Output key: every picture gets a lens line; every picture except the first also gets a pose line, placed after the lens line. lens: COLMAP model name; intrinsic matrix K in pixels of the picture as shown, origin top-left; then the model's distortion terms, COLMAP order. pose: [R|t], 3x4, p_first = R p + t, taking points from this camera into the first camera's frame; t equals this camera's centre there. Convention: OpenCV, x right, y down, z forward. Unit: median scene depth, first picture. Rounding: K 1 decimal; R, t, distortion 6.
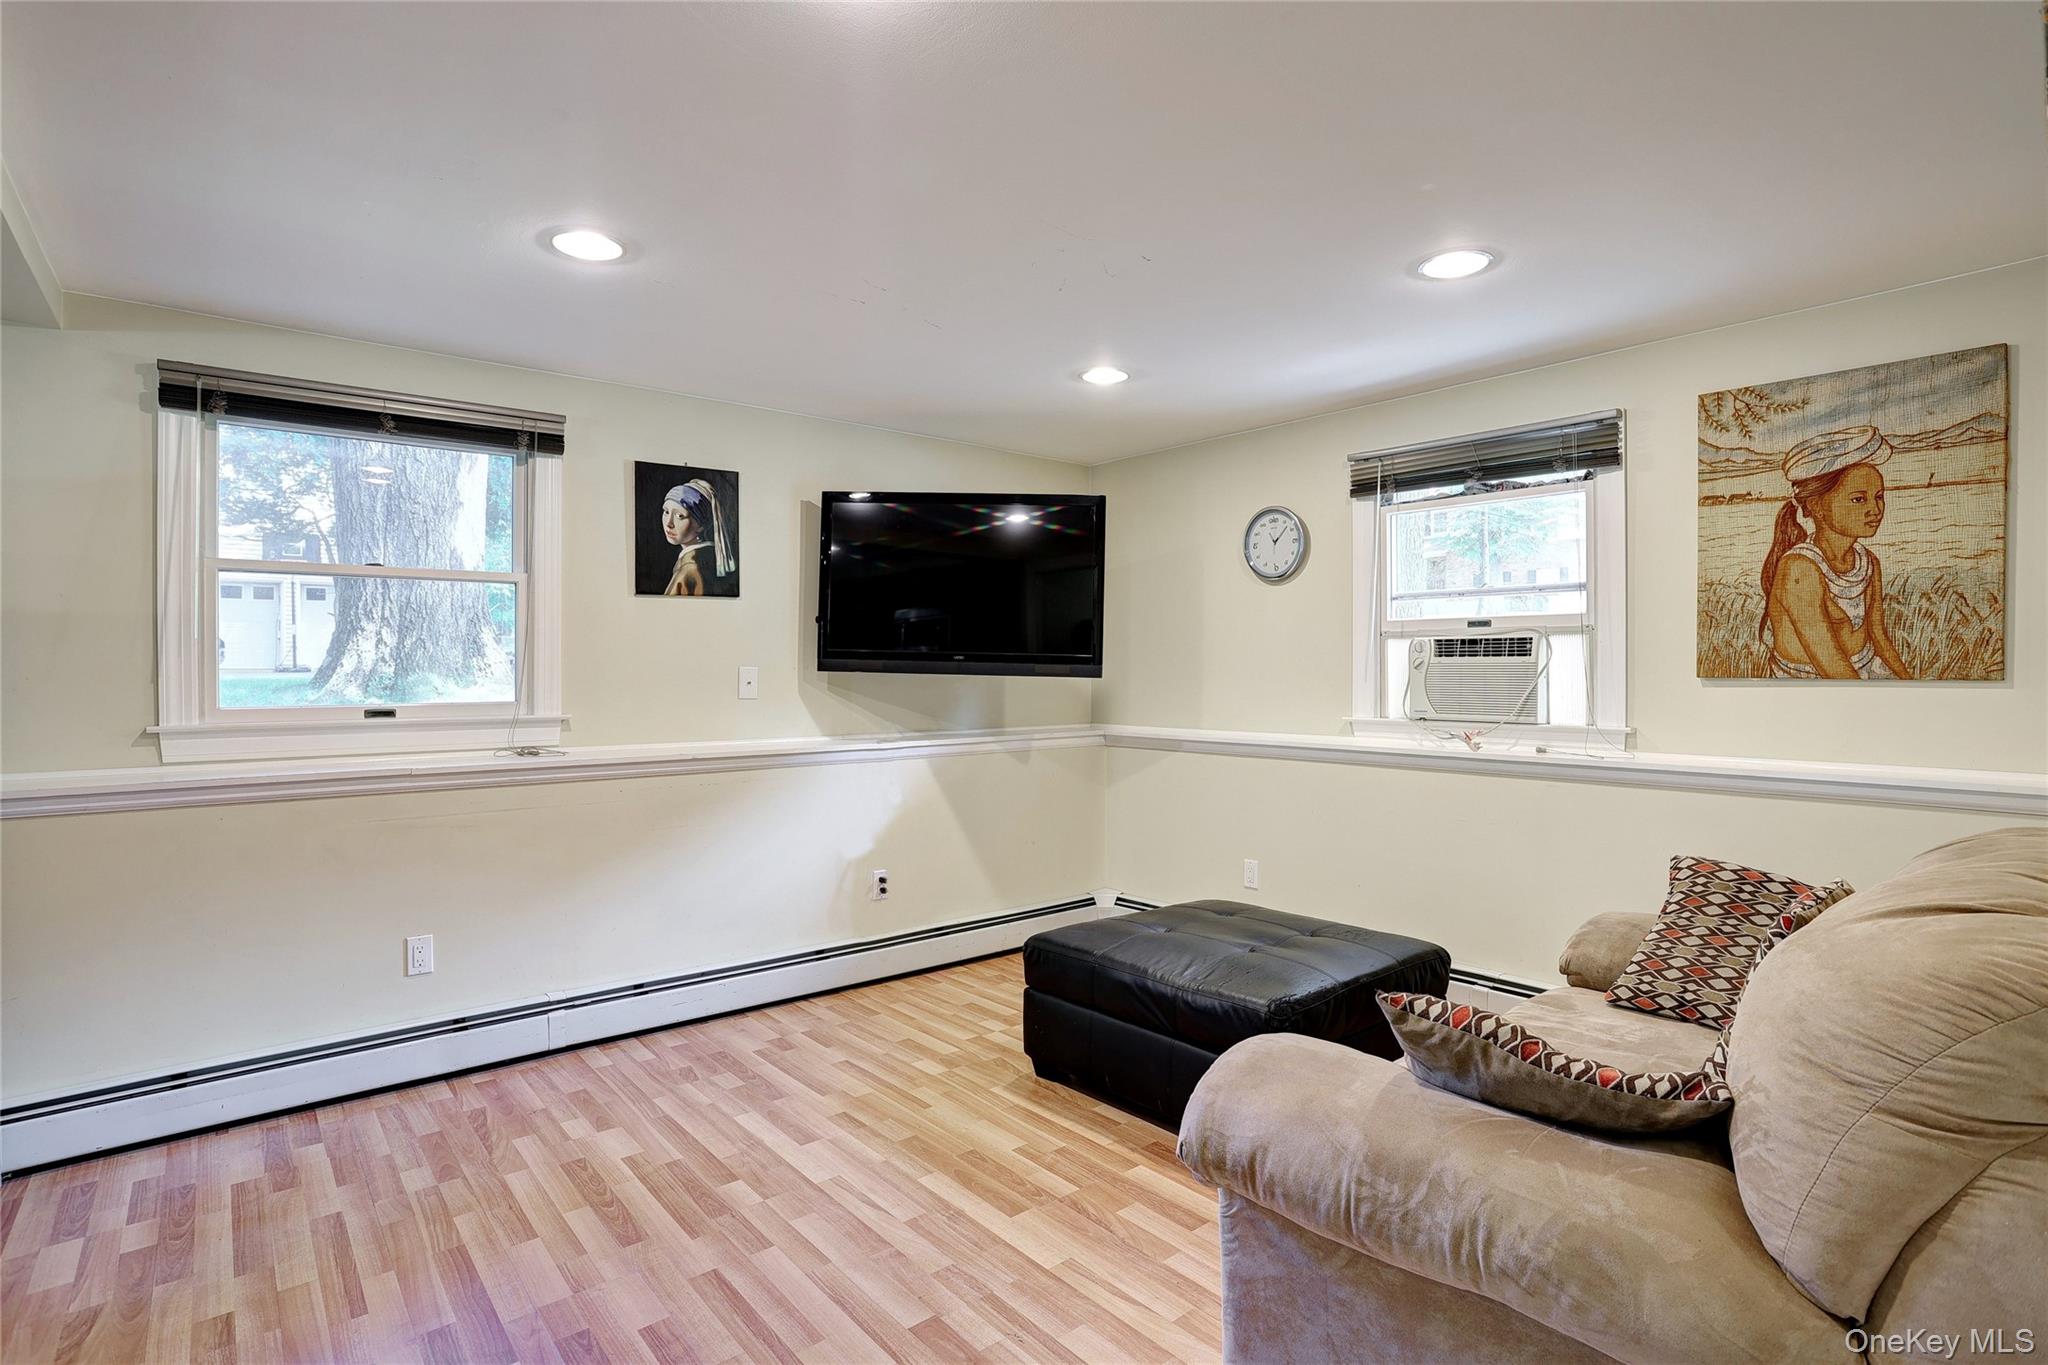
lens RADIAL K [[995.0, 0, 1031.6], [0, 995.0, 678.9], [0, 0, 1]] dist [-0.048873, 0.006663]
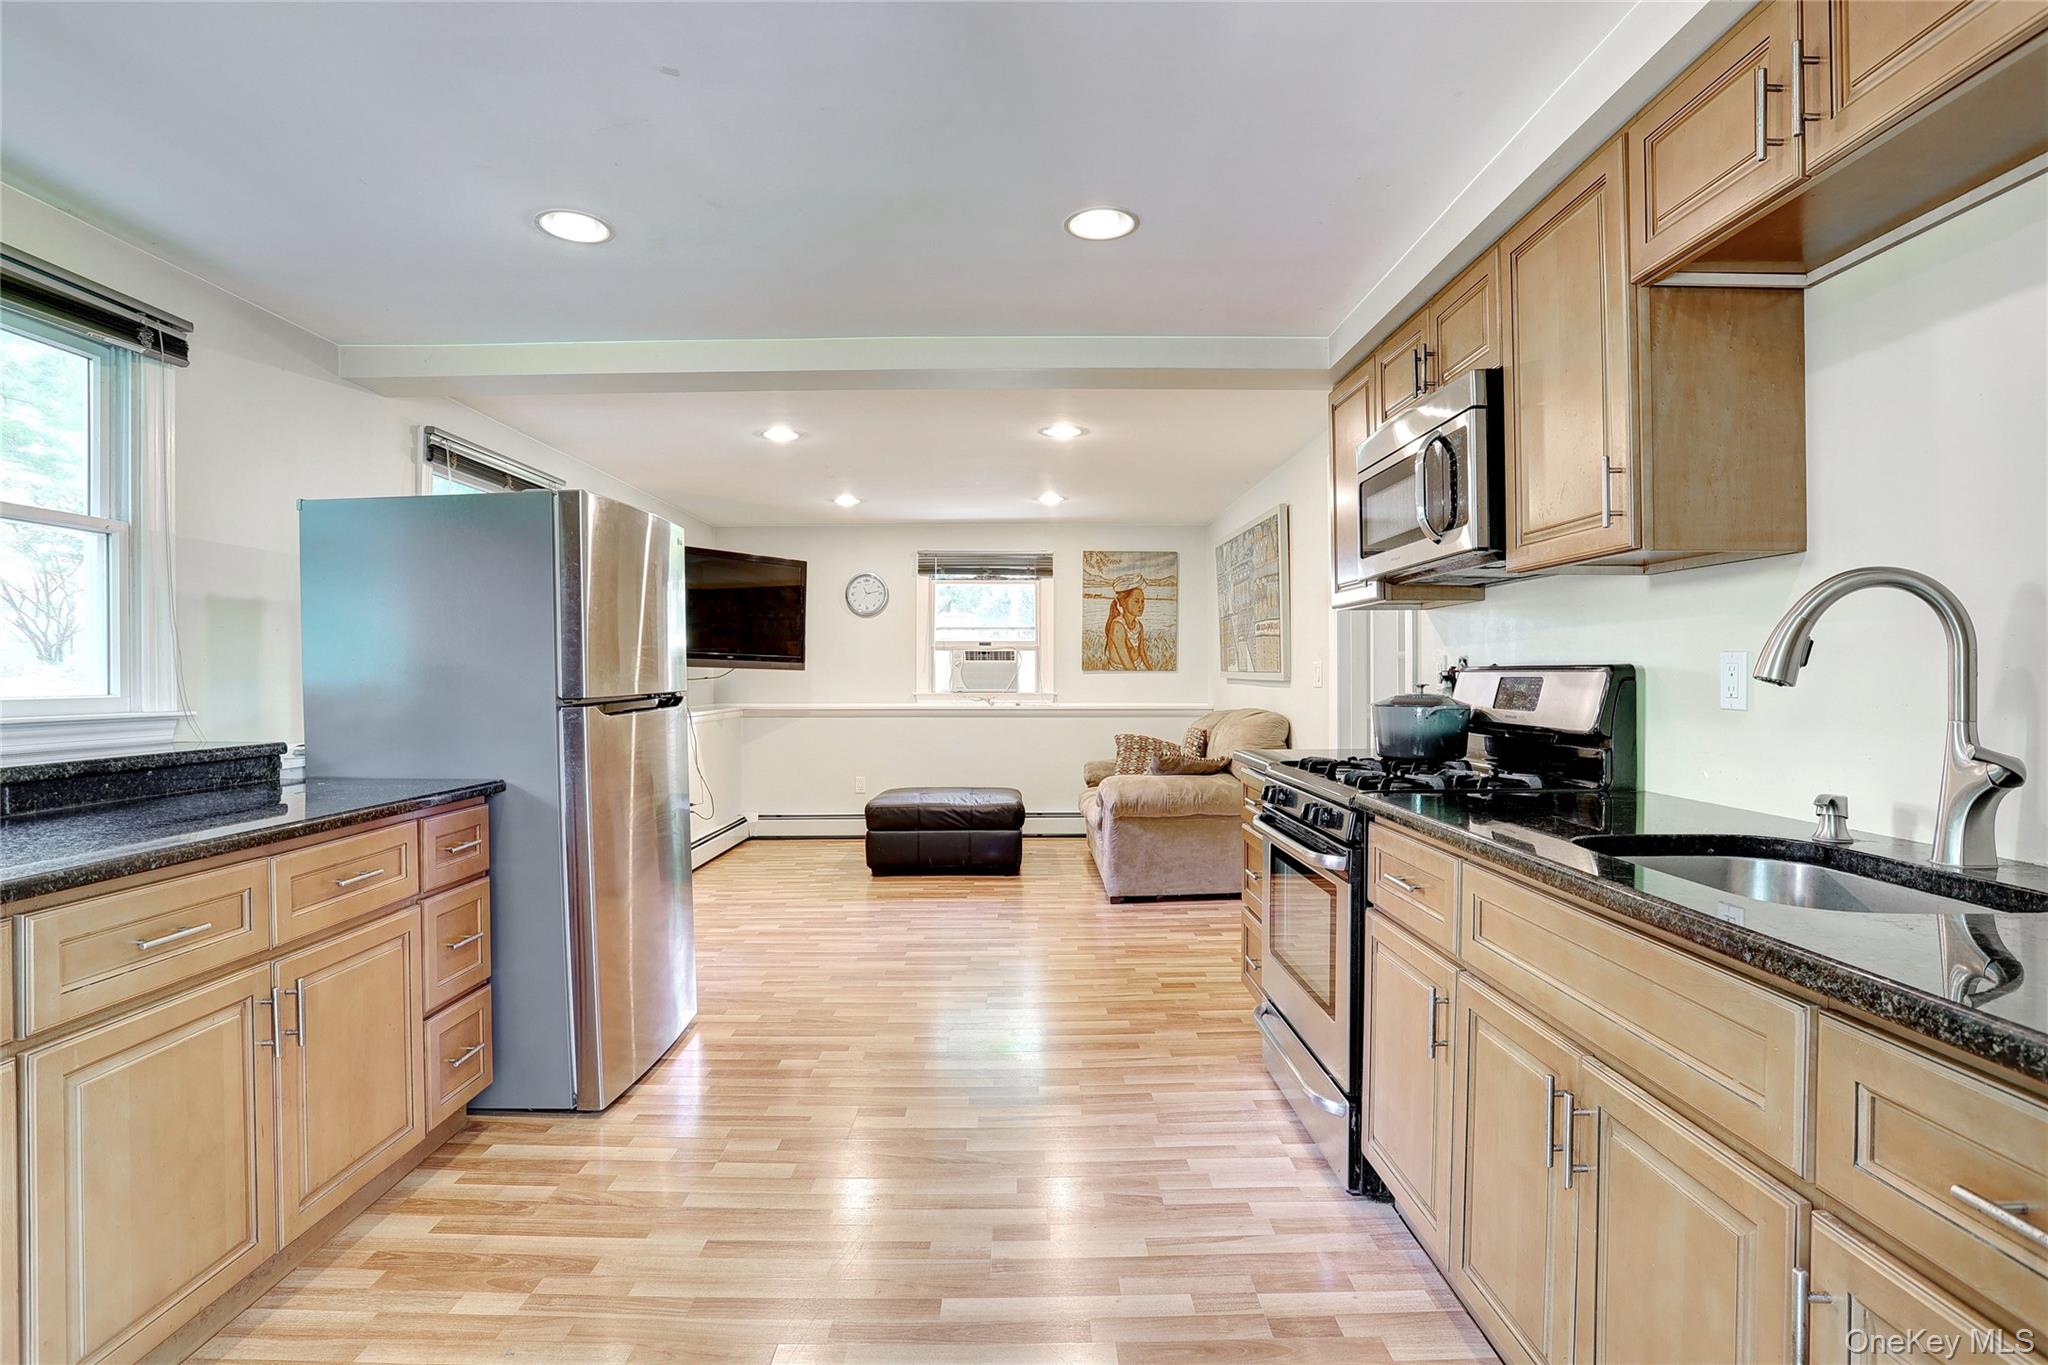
lens RADIAL K [[995.0, 0, 1019.8], [0, 995.0, 682.1], [0, 0, 1]] dist [-0.048873, 0.006663]
pose [[0.647990, -0.004164, 0.761637, -1.229205], [0.005379, 0.999985, 0.000891, 0.024532], [-0.761629, 0.003520, 0.648003, -0.445968]]
